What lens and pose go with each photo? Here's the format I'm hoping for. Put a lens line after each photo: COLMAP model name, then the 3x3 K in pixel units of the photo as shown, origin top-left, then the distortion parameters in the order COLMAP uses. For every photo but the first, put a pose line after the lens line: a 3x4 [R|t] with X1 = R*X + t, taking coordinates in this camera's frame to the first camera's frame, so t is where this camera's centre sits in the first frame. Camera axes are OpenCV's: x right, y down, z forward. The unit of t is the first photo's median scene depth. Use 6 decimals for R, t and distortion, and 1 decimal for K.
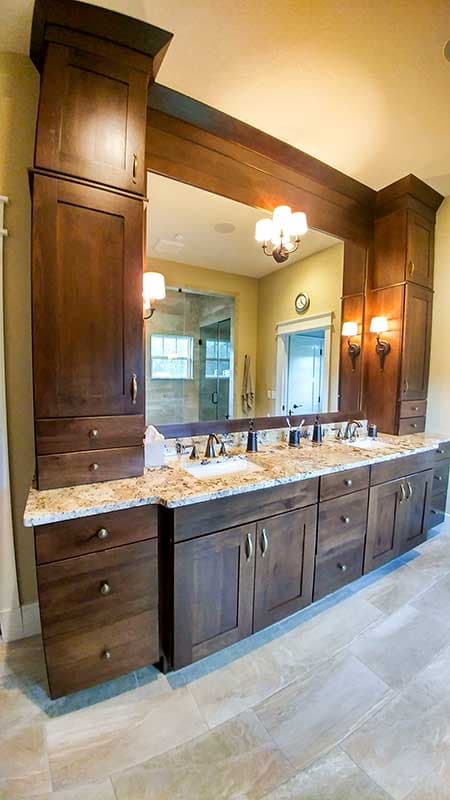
lens RADIAL K [[316.9, 0, 226.5], [0, 316.9, 398.2], [0, 0, 1]] dist [-0.001898, -0.000119]
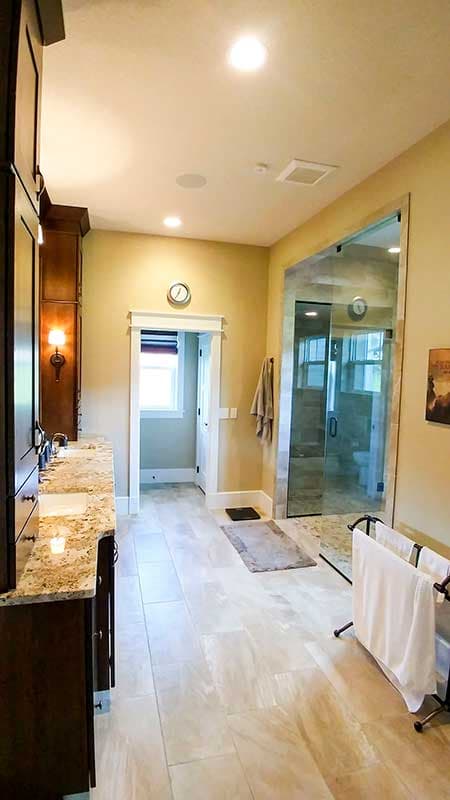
lens RADIAL K [[427.5, 0, 225.5], [0, 427.5, 397.0], [0, 0, 1]] dist [0.000621, 0.000079]
pose [[0.262337, -0.098238, 0.959963, -1.231191], [0.091247, 0.992872, 0.076670, -0.165569], [-0.960653, 0.067480, 0.269431, 0.198651]]
